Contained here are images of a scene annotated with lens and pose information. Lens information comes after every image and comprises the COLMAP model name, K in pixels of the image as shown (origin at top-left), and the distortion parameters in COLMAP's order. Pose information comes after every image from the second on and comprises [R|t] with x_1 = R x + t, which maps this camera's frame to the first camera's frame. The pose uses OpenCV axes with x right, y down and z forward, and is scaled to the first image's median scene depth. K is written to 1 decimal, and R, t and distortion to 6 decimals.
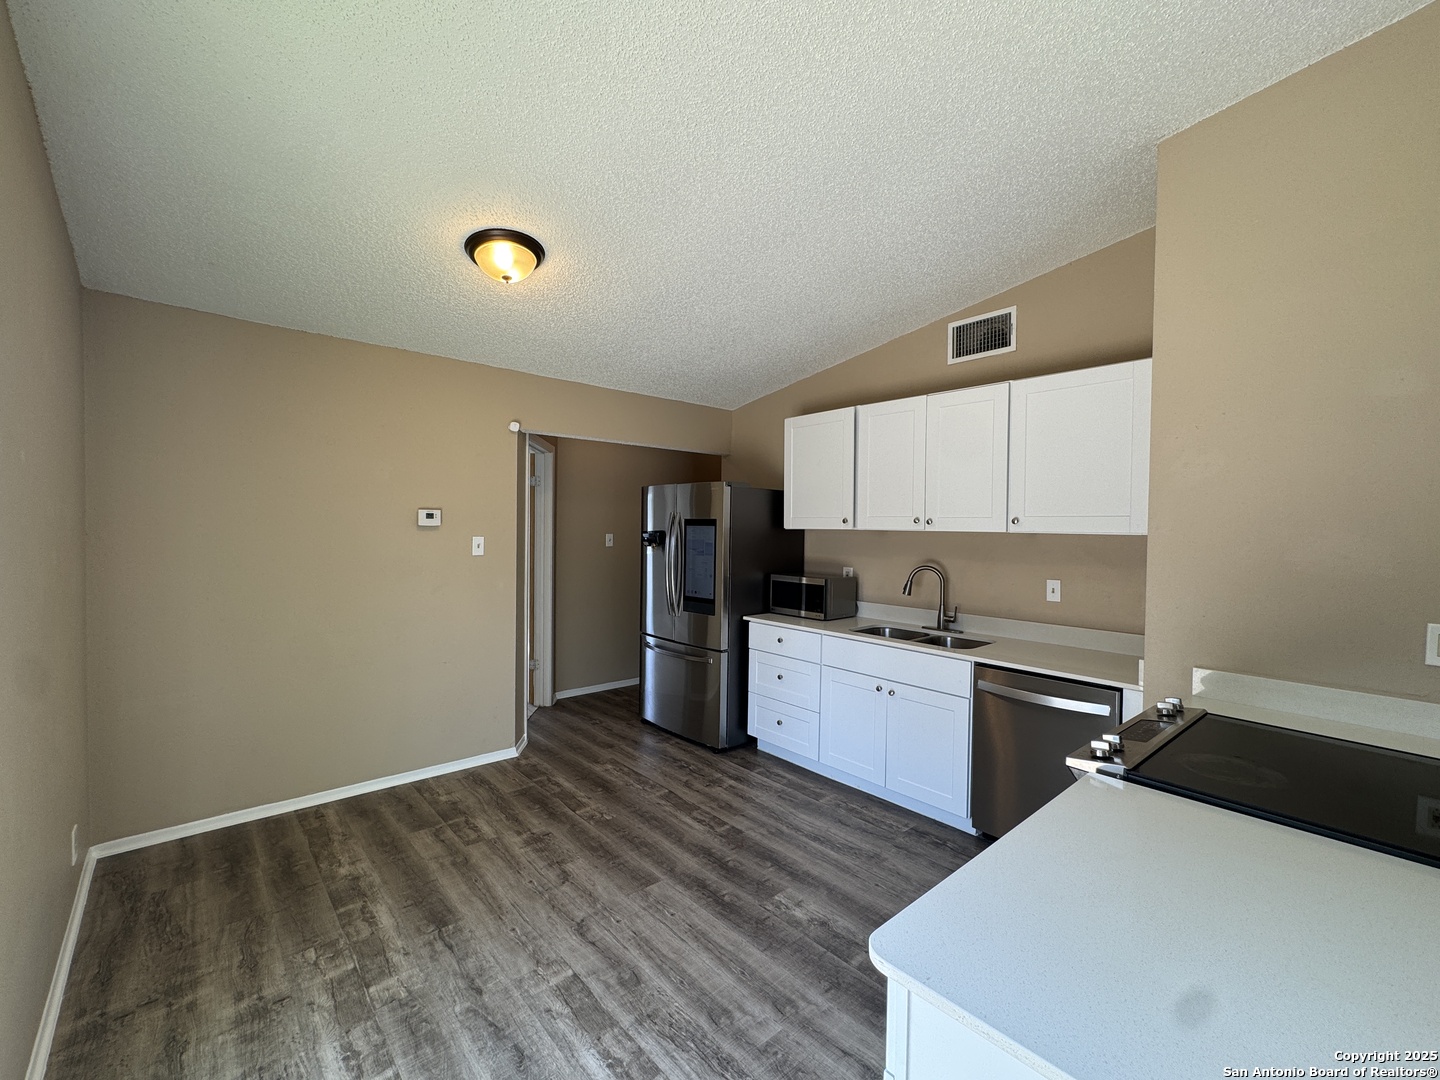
lens RADIAL K [[617.5, 0, 720.0], [0, 617.5, 540.0], [0, 0, 1]] dist [-0.001437, 0.000444]
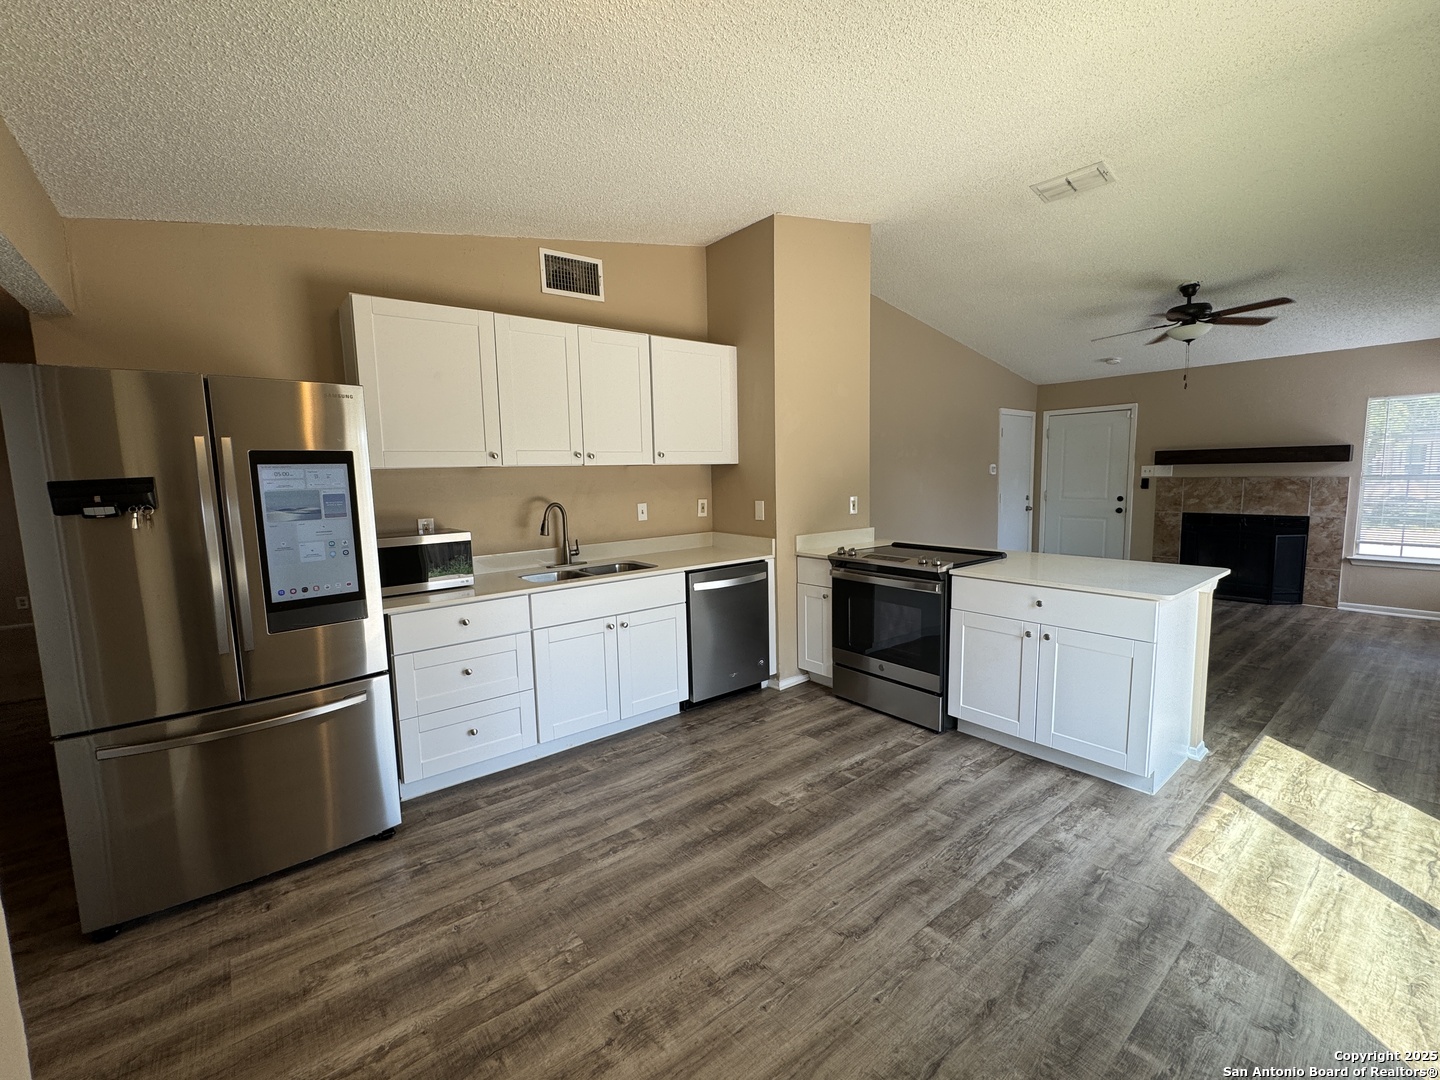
lens RADIAL K [[617.5, 0, 720.0], [0, 617.5, 540.0], [0, 0, 1]] dist [-0.001437, 0.000444]
pose [[0.038143, -0.126325, 0.991255, -0.671514], [0.044465, 0.991209, 0.124608, -0.010124], [-0.998283, 0.039323, 0.043425, 0.756970]]
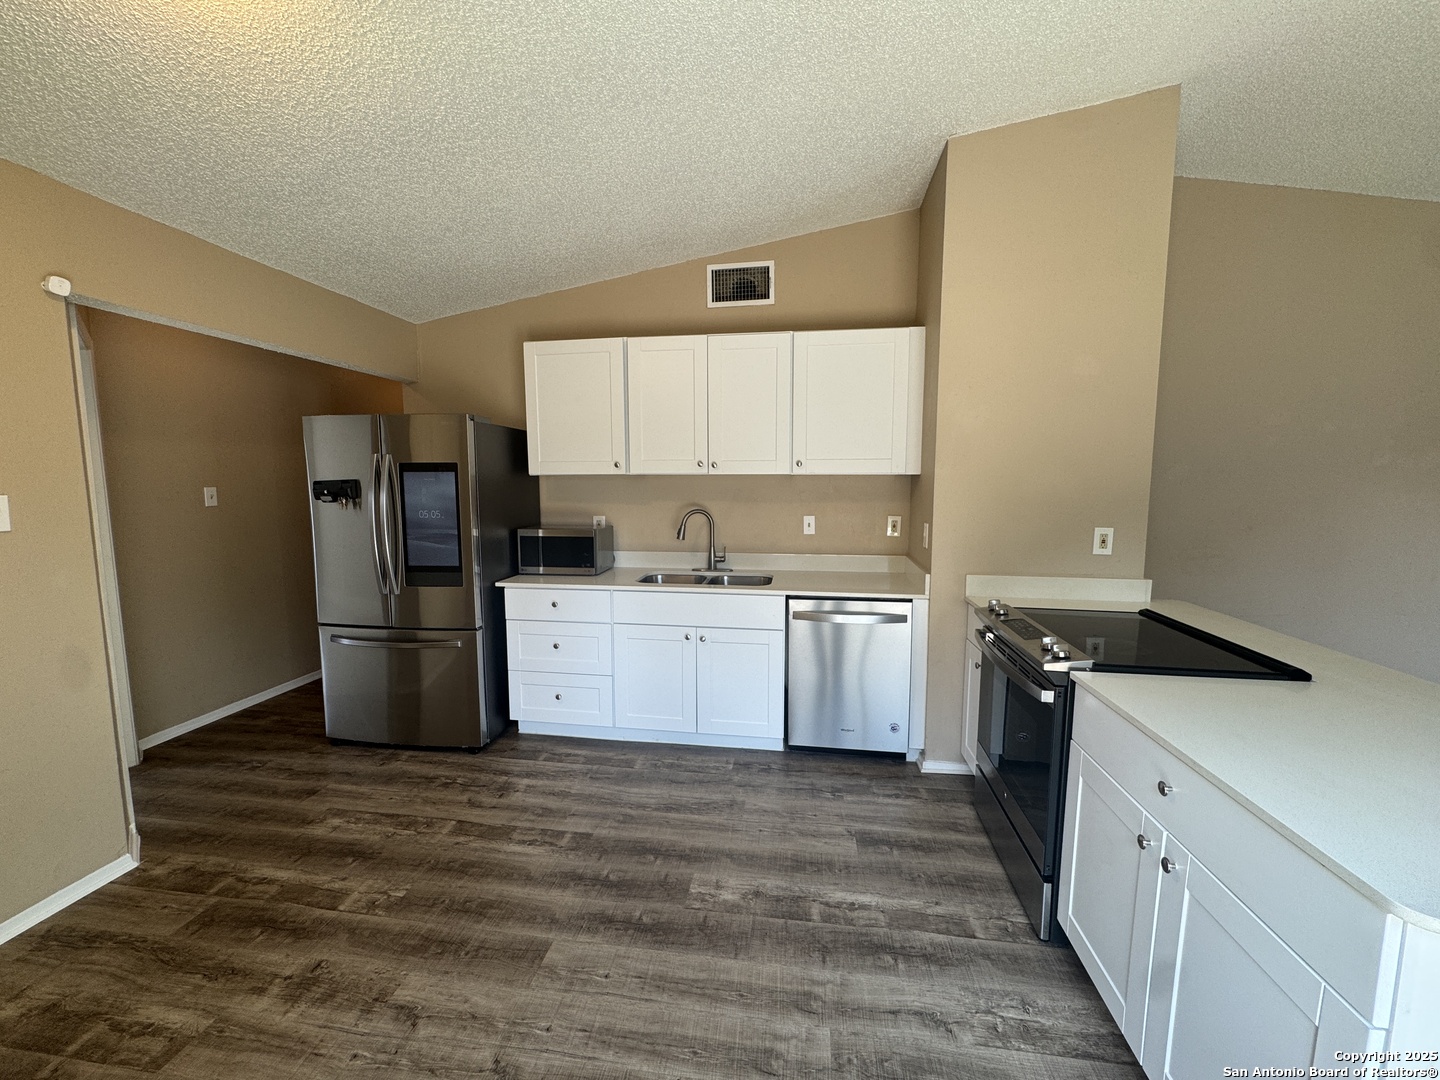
lens RADIAL K [[576.8, 0, 720.0], [0, 576.8, 540.0], [0, 0, 1]] dist [-0.001437, 0.000358]
pose [[0.760731, -0.083253, 0.643706, -0.269942], [0.025719, 0.994827, 0.098270, -0.000332], [-0.648558, -0.058201, 0.758937, 0.276024]]
